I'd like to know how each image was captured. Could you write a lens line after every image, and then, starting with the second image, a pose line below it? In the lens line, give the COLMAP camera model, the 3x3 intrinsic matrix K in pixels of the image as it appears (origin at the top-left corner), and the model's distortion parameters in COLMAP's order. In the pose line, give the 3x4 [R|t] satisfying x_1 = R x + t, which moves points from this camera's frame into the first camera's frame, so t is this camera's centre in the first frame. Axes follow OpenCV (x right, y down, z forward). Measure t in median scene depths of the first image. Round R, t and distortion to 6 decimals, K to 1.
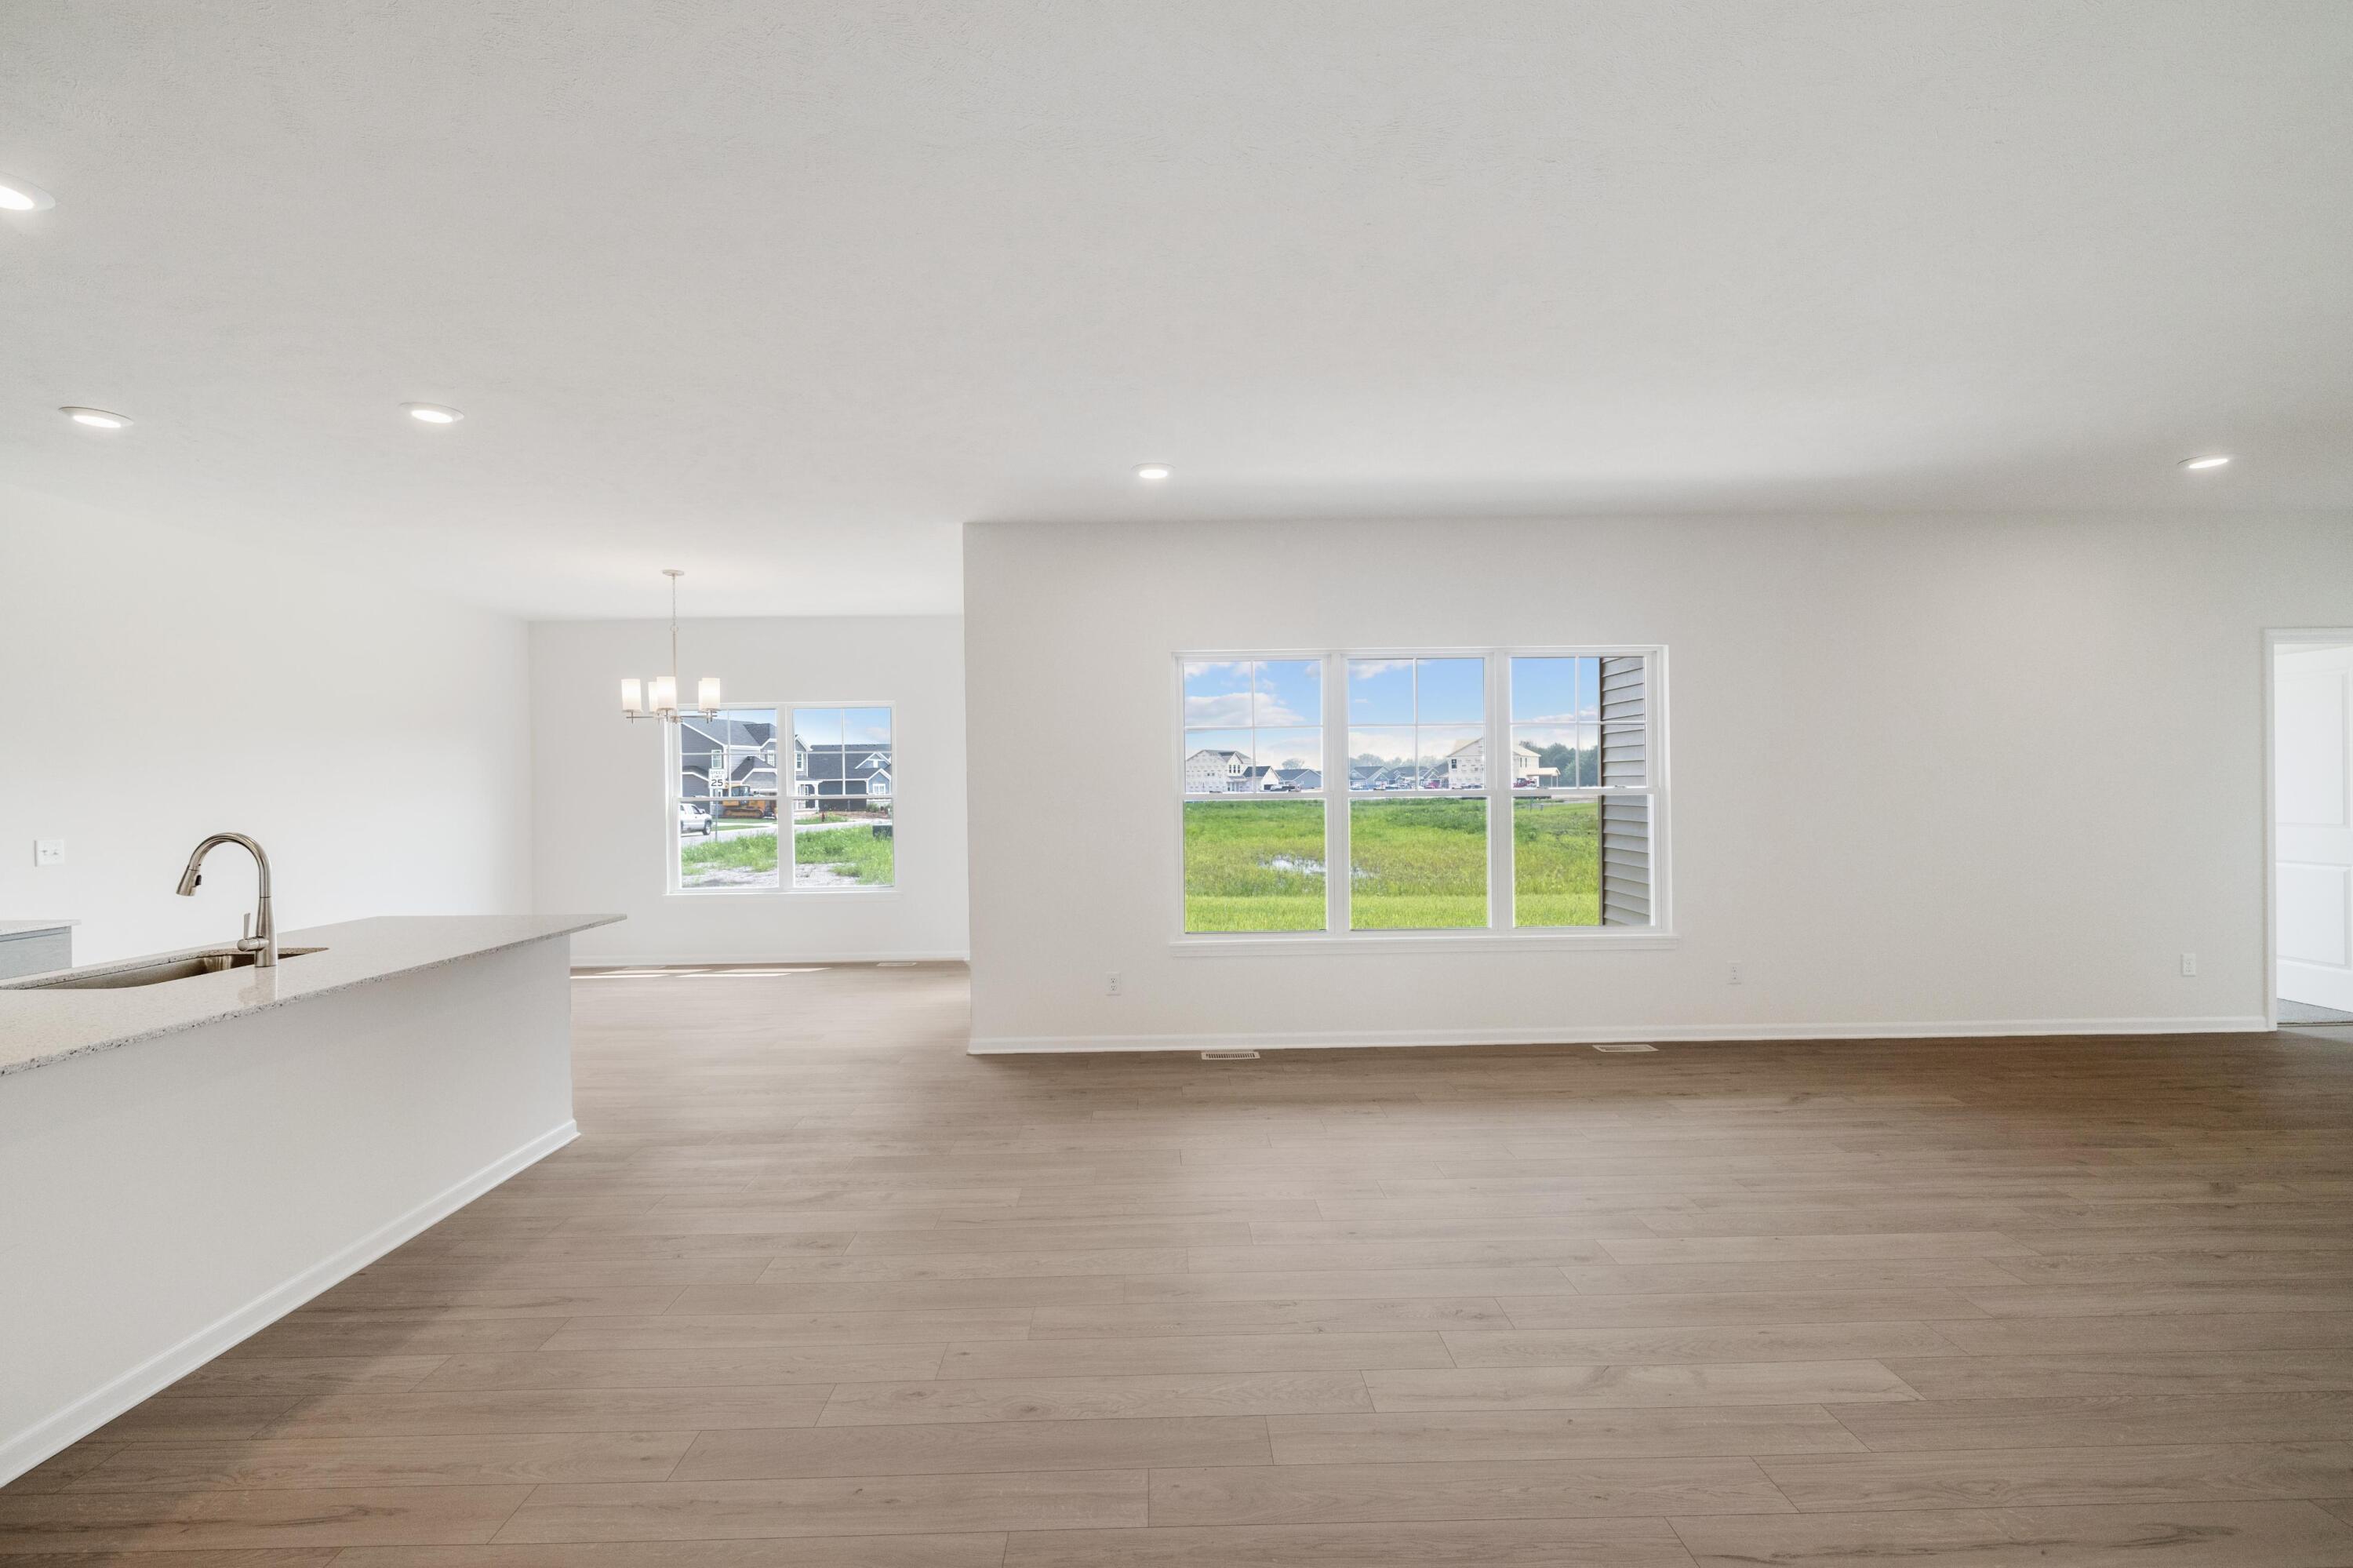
lens RADIAL K [[1050.3, 0, 1160.2], [0, 1050.3, 773.9], [0, 0, 1]] dist [-0.000544, 0.000215]
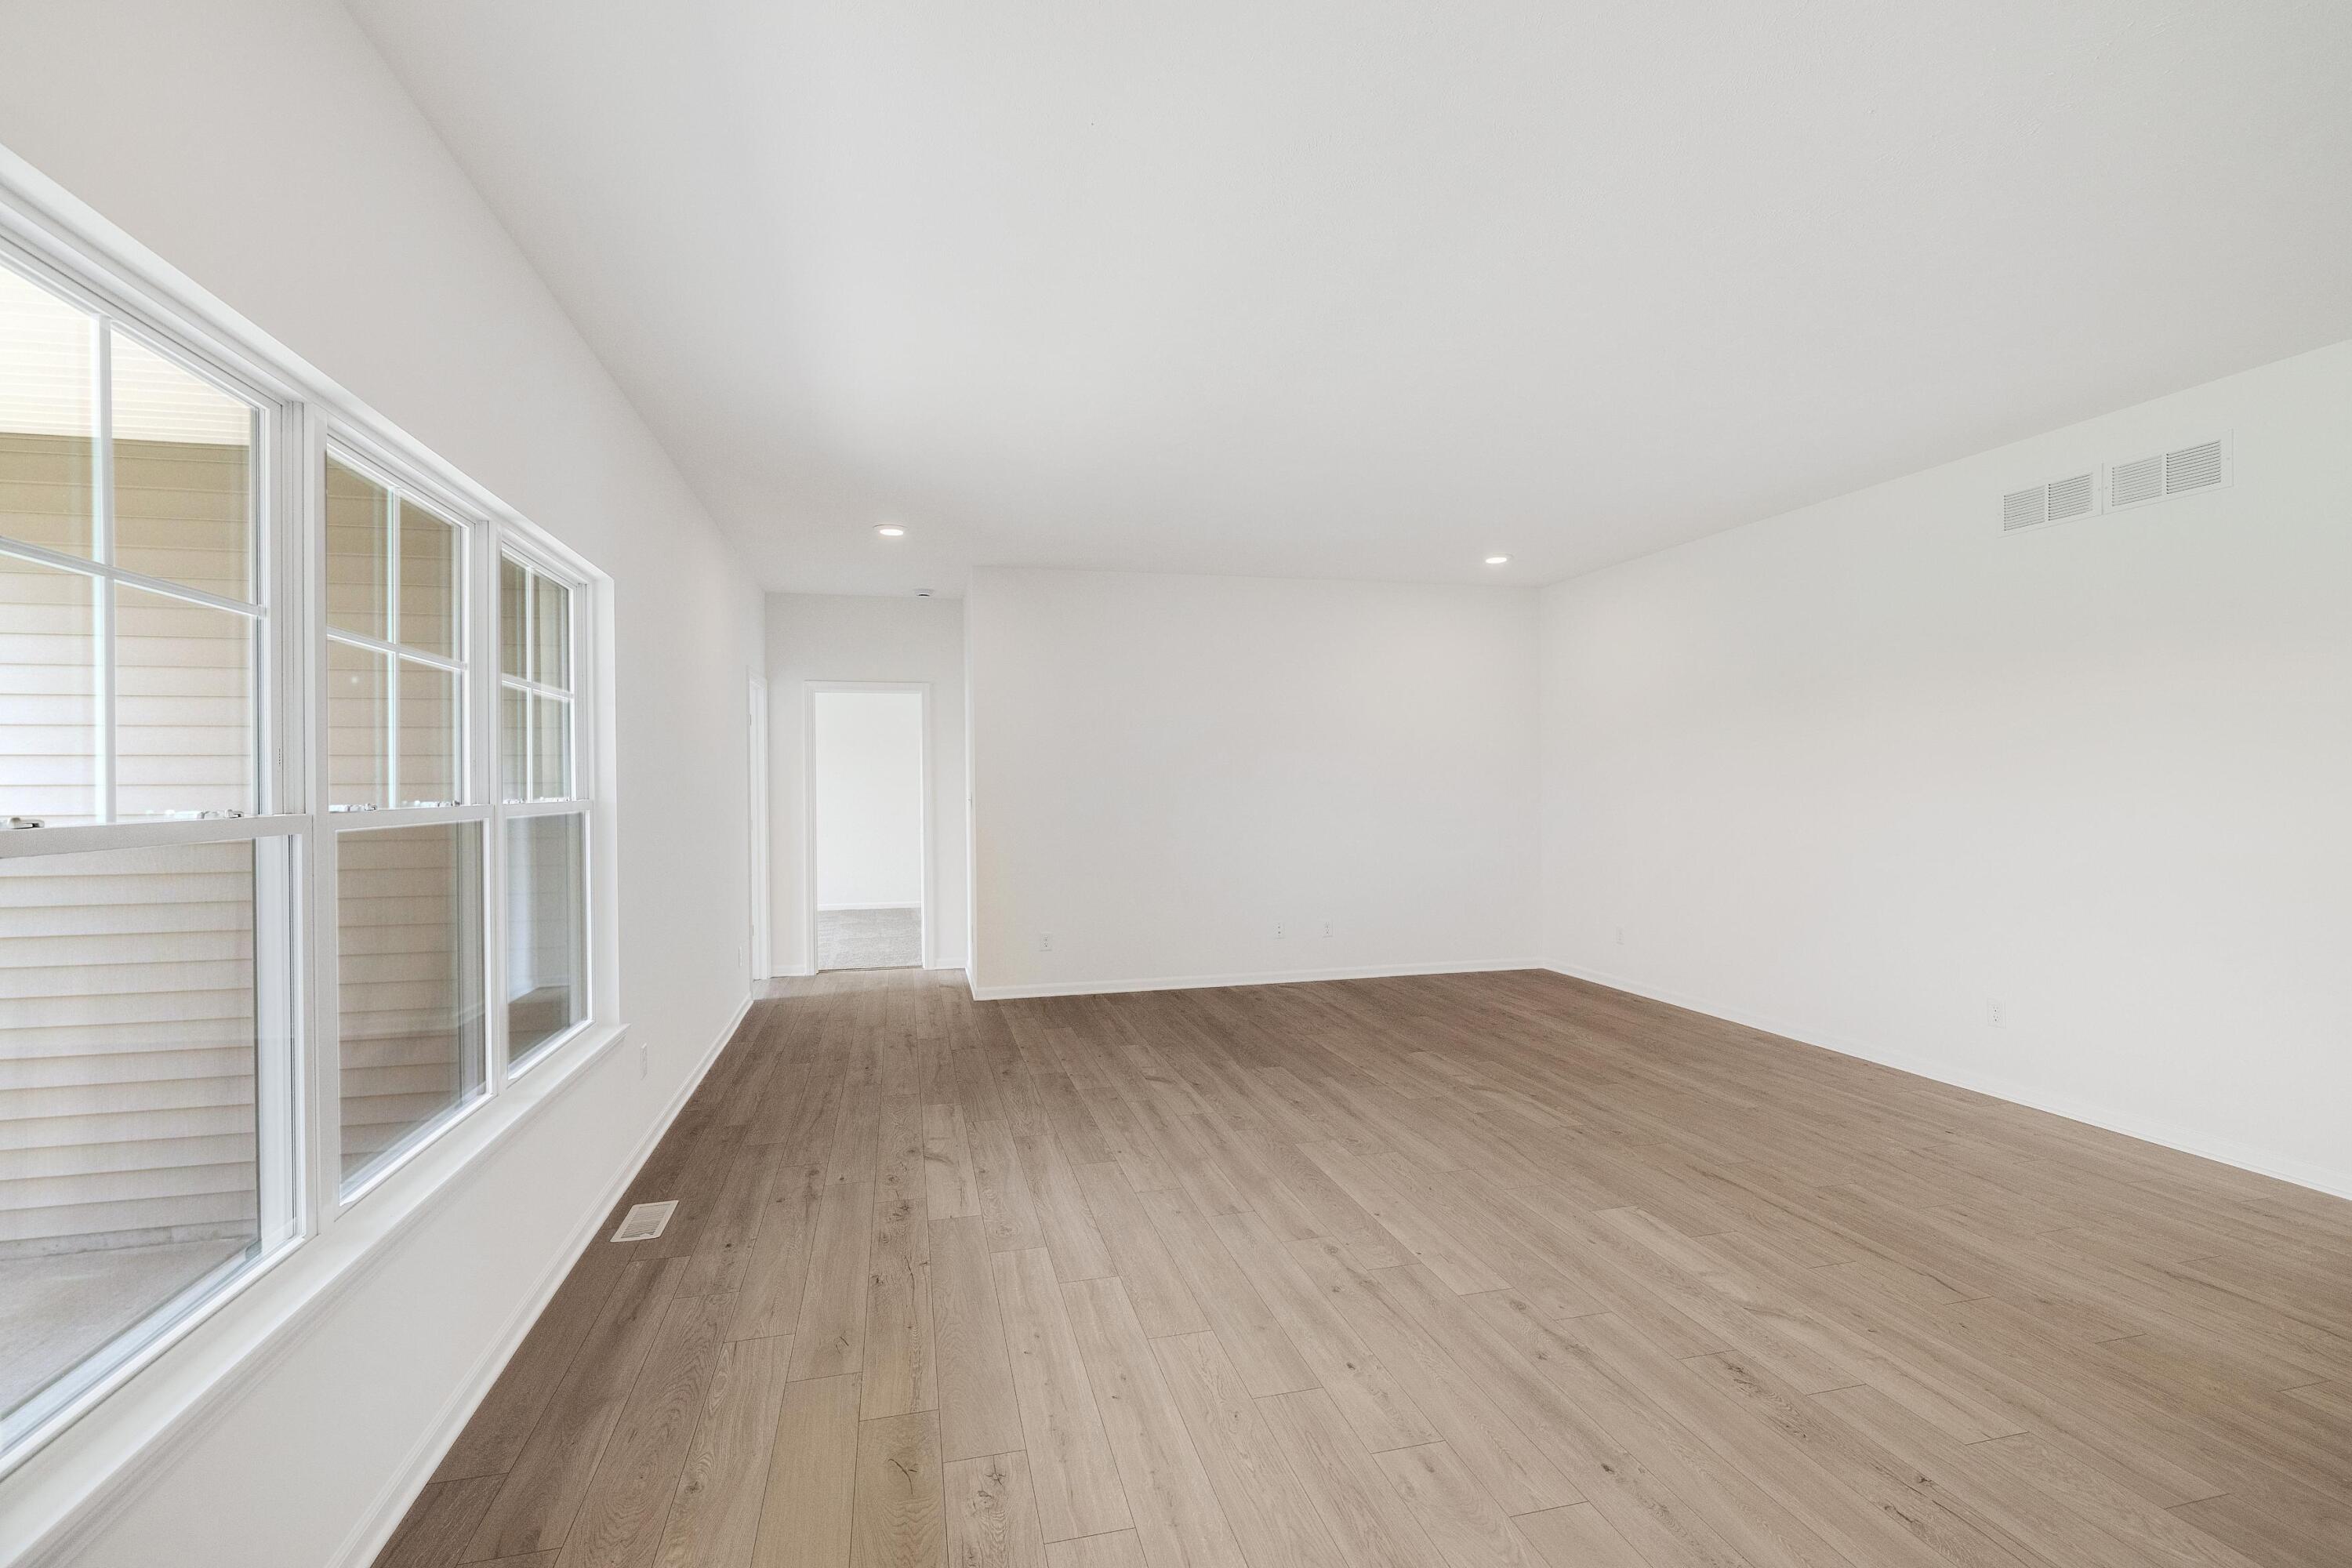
lens RADIAL K [[1049.8, 0, 1180.9], [0, 1049.8, 784.0], [0, 0, 1]] dist [-0.000544, 0.000215]
pose [[-0.238269, 0.014905, 0.971085, -0.327906], [-0.000359, 0.999881, -0.015435, 0.020684], [-0.971199, -0.004027, -0.238235, 1.188391]]
